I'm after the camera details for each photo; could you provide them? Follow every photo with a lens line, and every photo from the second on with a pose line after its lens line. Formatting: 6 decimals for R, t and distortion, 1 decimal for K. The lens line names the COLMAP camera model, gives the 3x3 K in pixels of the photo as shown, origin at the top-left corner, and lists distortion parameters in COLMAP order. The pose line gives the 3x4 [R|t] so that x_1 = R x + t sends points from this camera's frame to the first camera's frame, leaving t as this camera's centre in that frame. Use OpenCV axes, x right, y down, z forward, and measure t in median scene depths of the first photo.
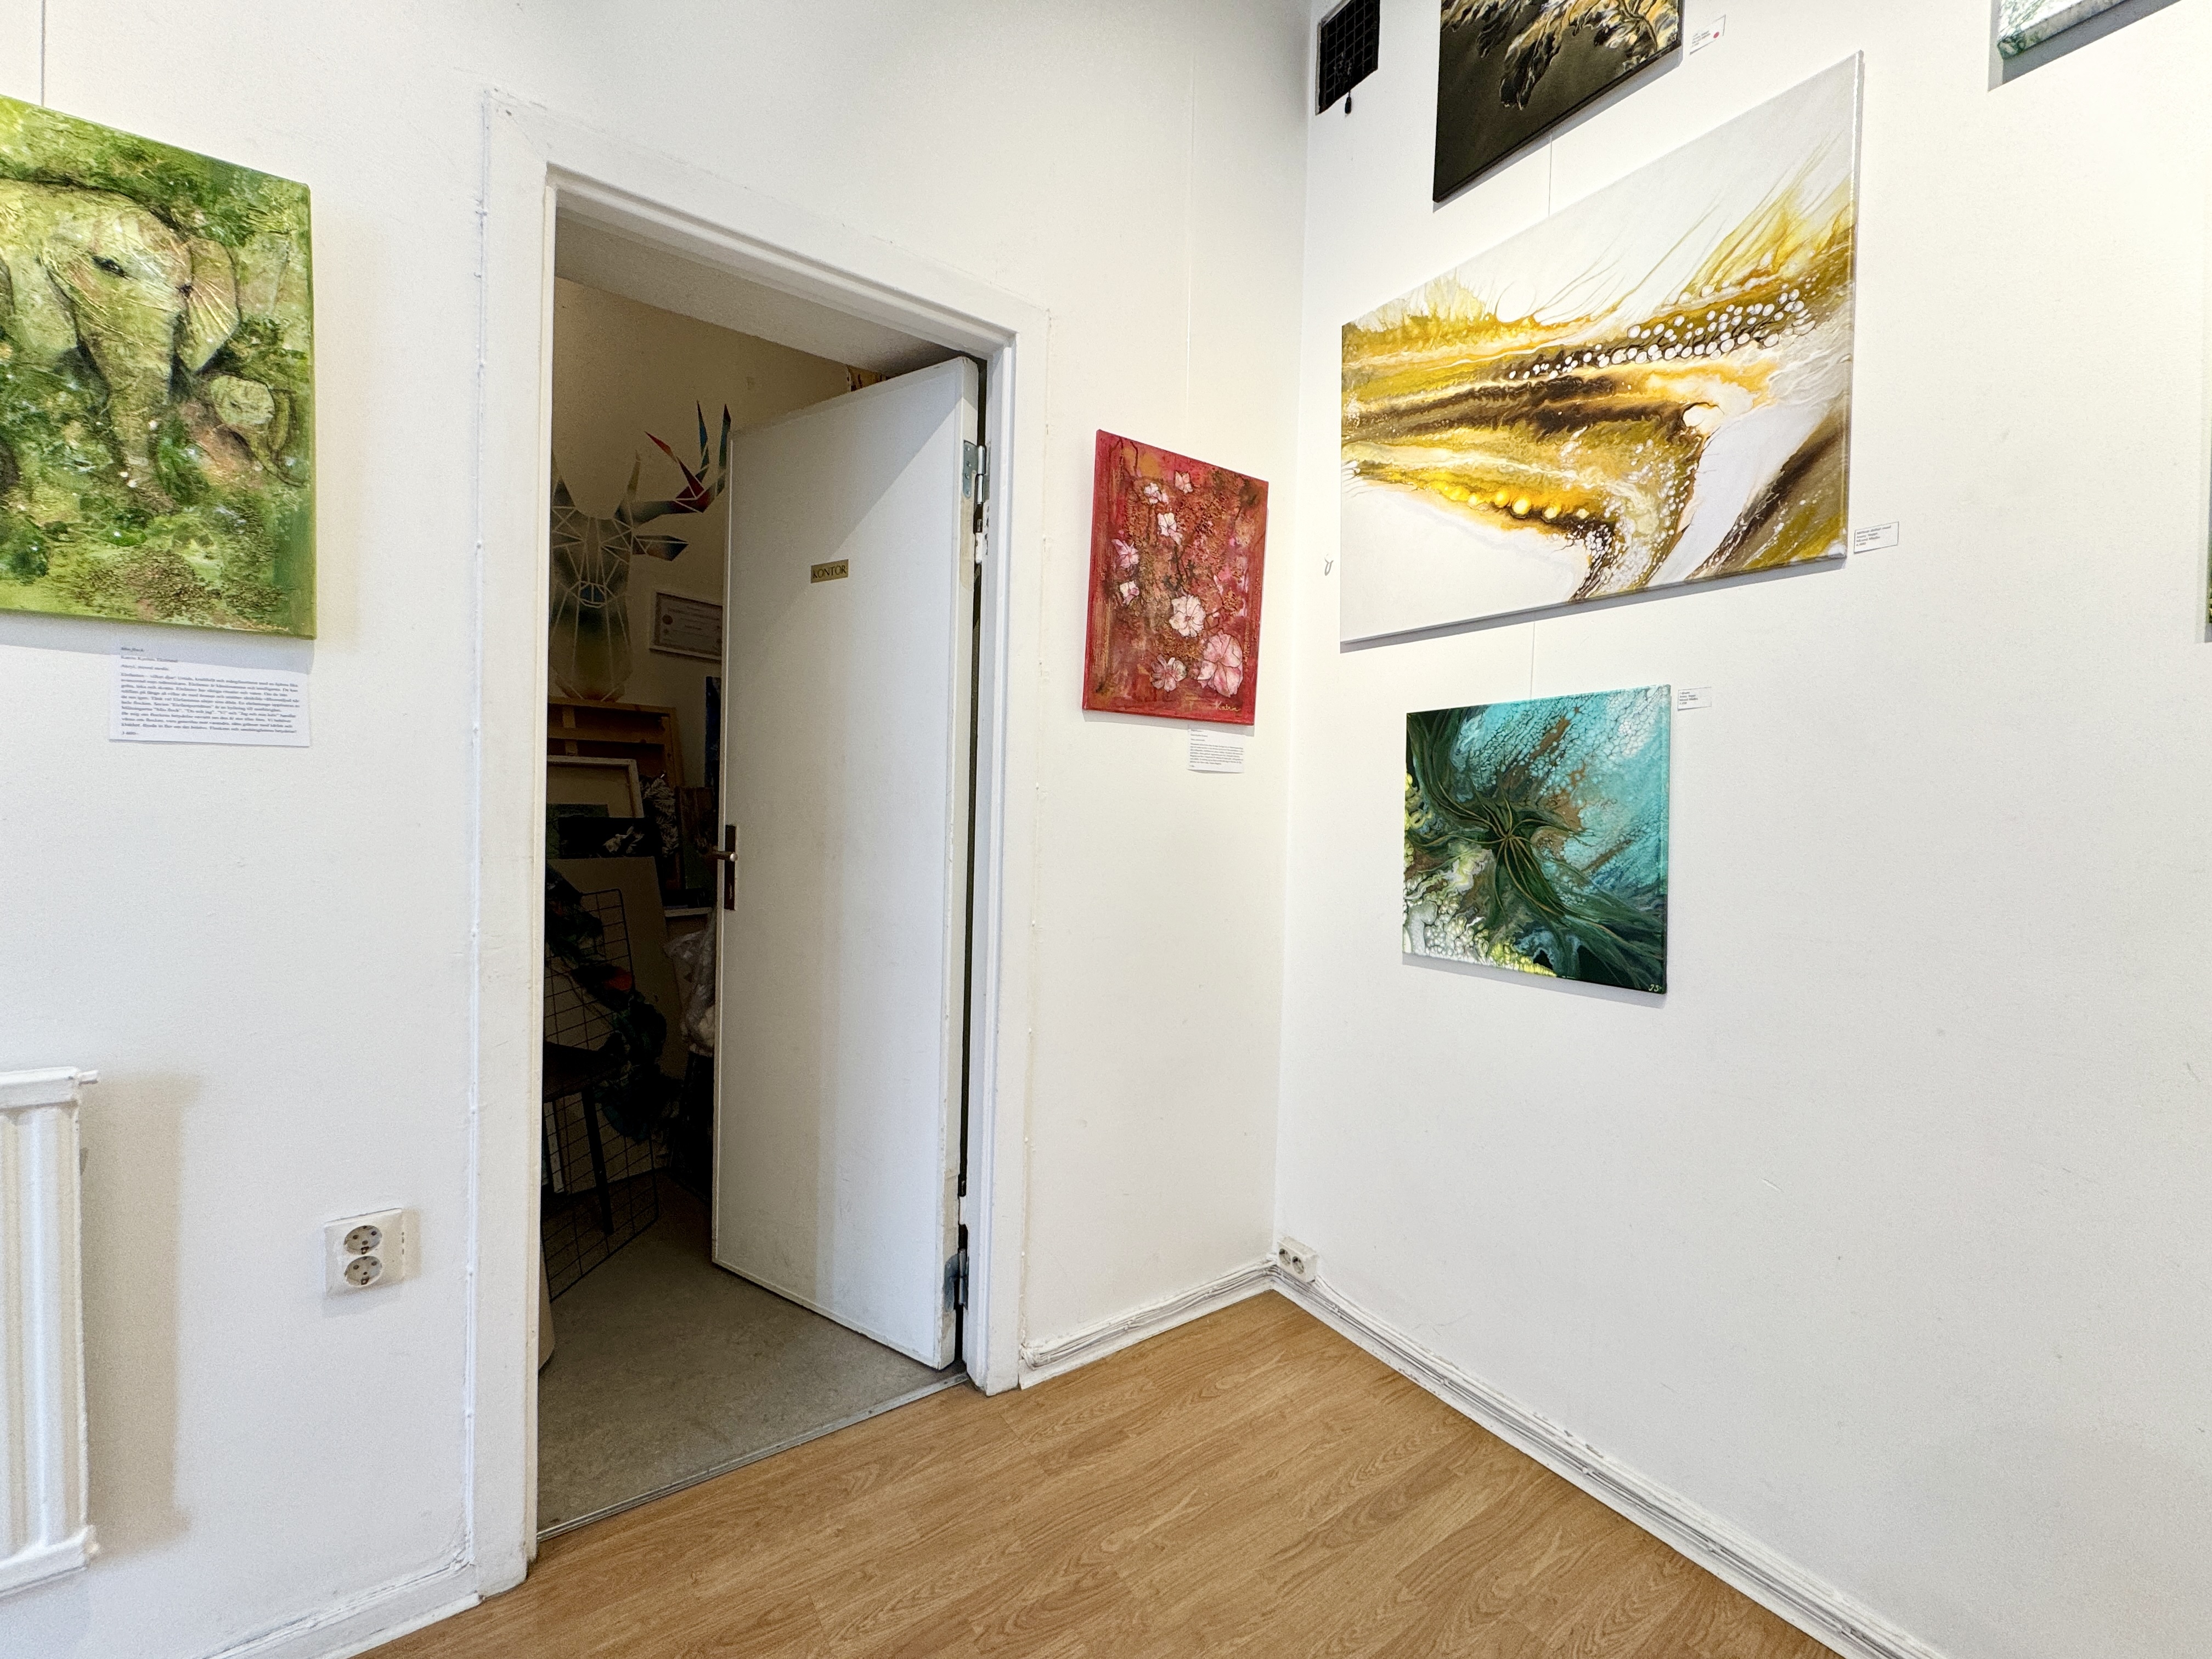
lens RADIAL K [[880.9, 0, 1105.0], [0, 880.9, 825.5], [0, 0, 1]] dist [-0.003033, 0.000478]
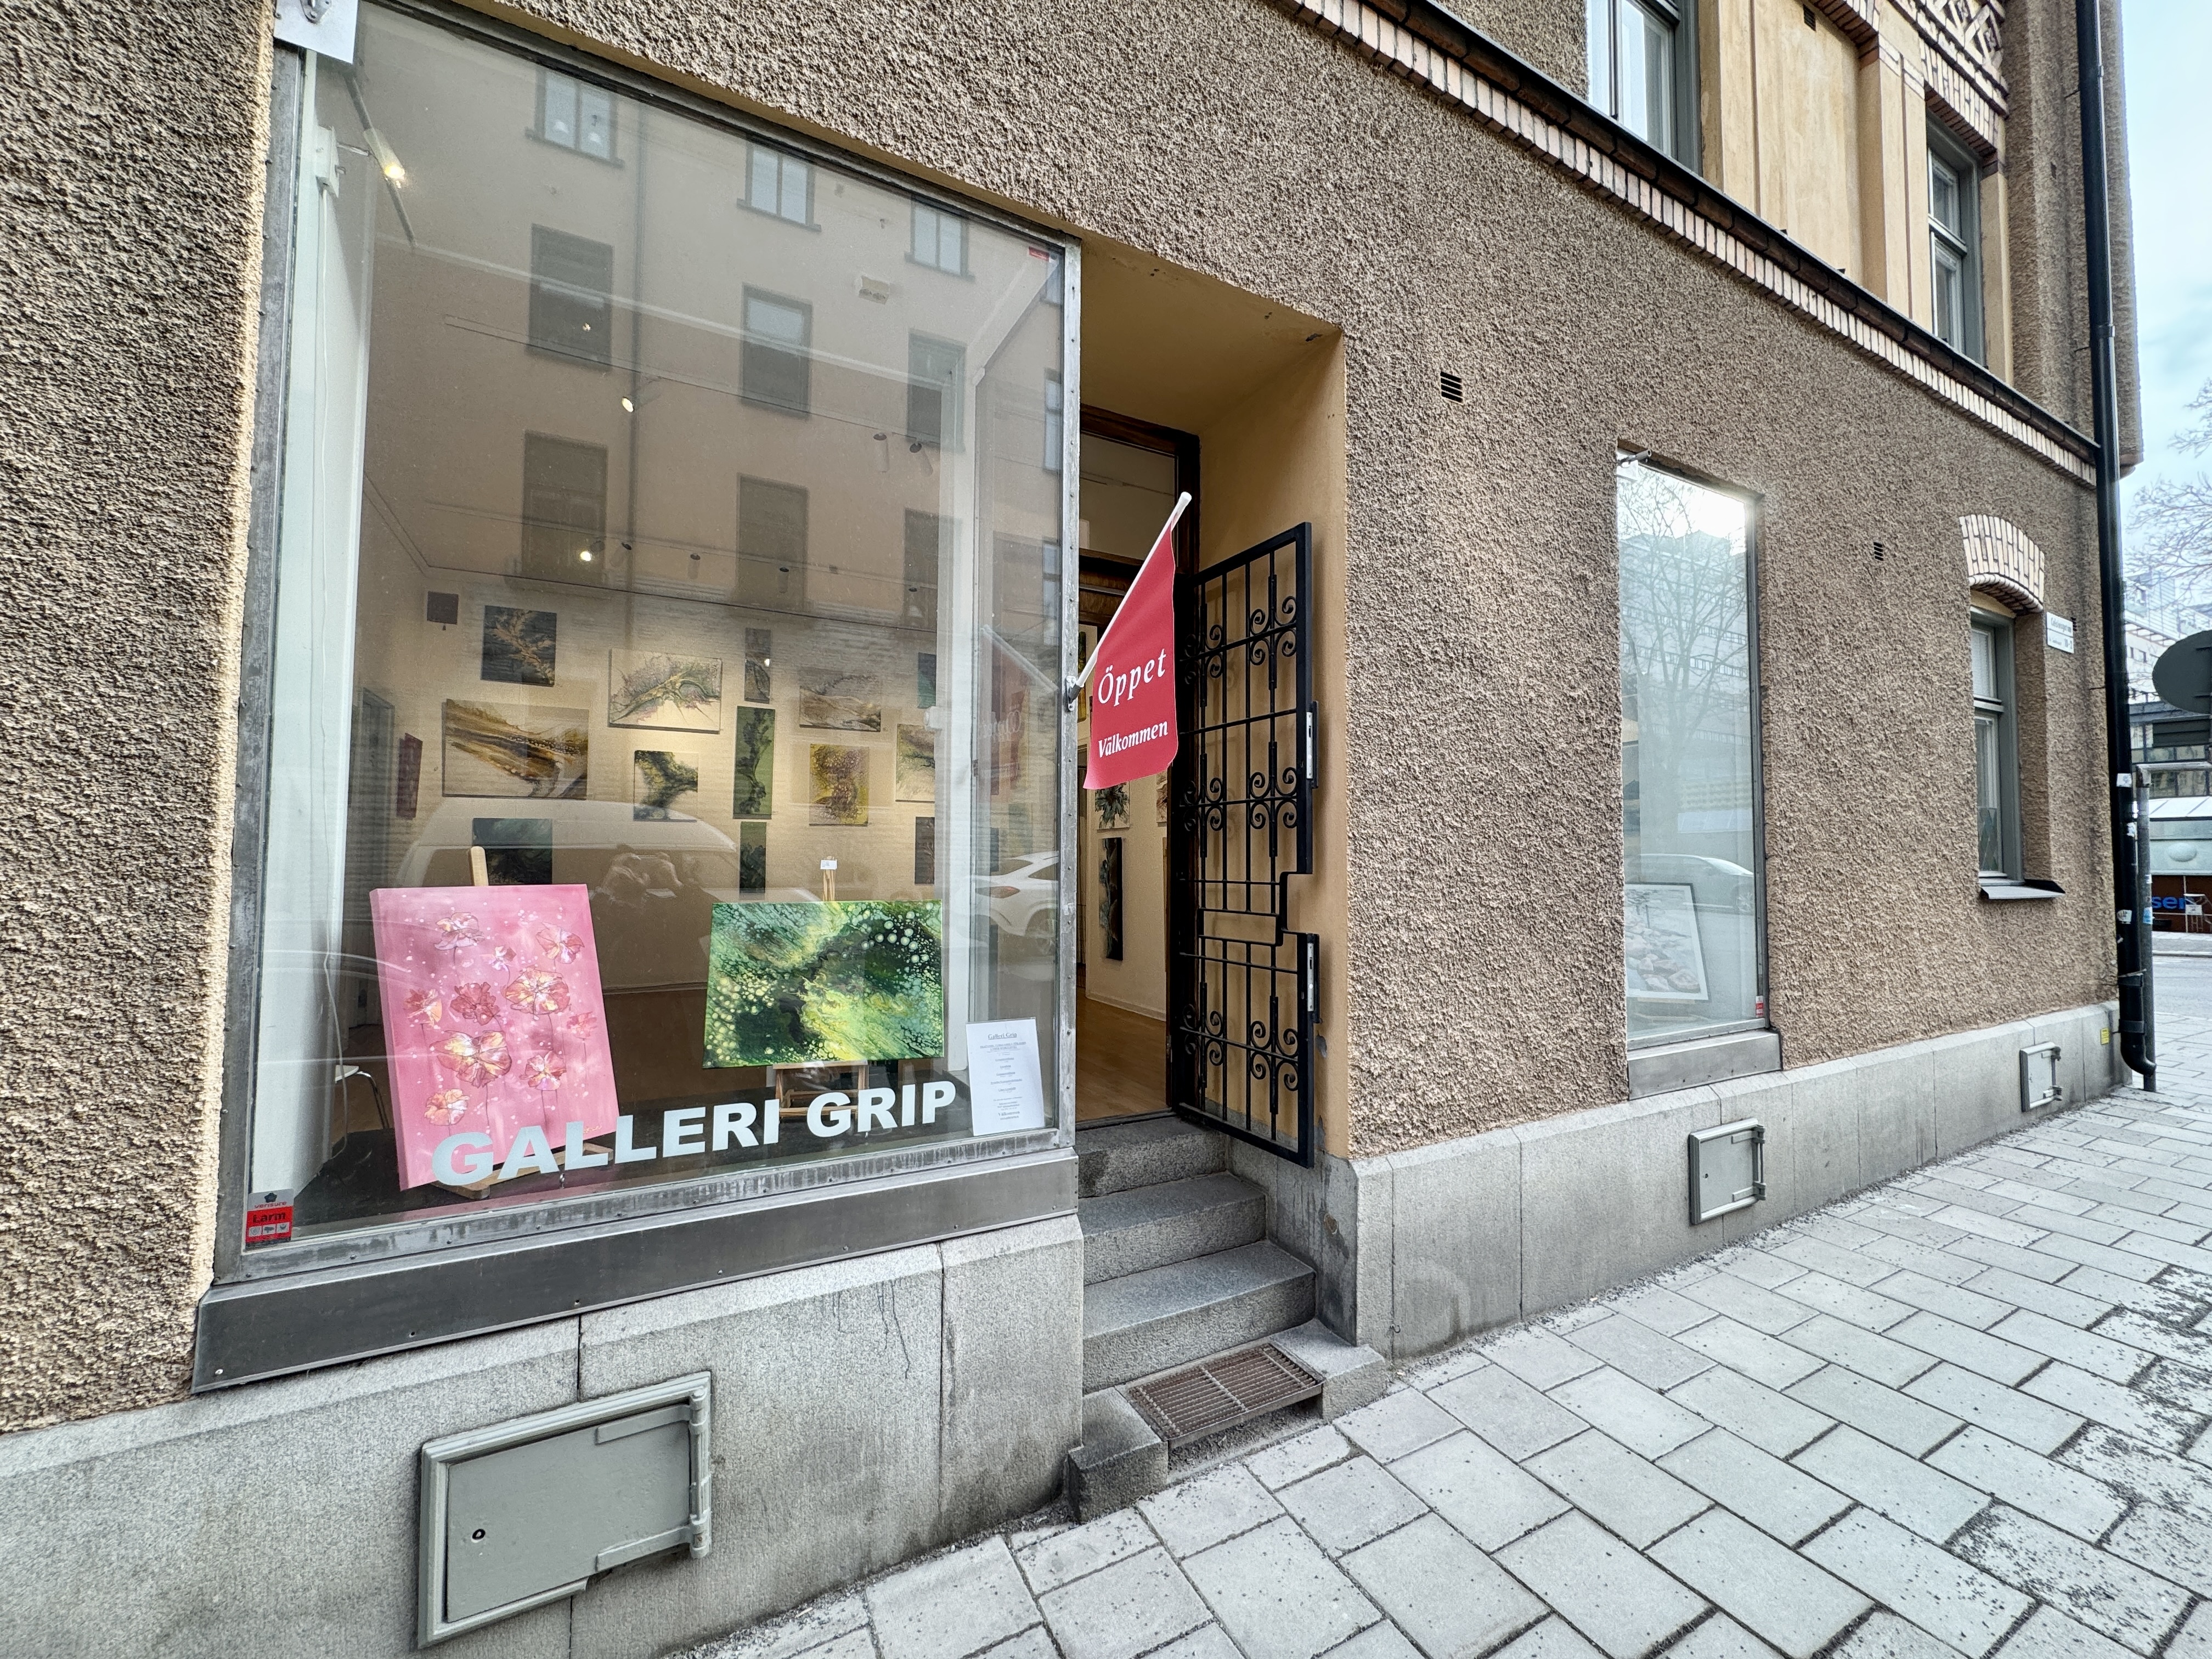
lens RADIAL K [[880.9, 0, 1107.8], [0, 880.9, 823.5], [0, 0, 1]] dist [-0.003033, 0.000478]
pose [[0.102513, 0.018136, 0.994566, -3.562442], [0.018049, 0.999635, -0.020089, 0.015743], [-0.994568, 0.020011, 0.102148, -2.326813]]
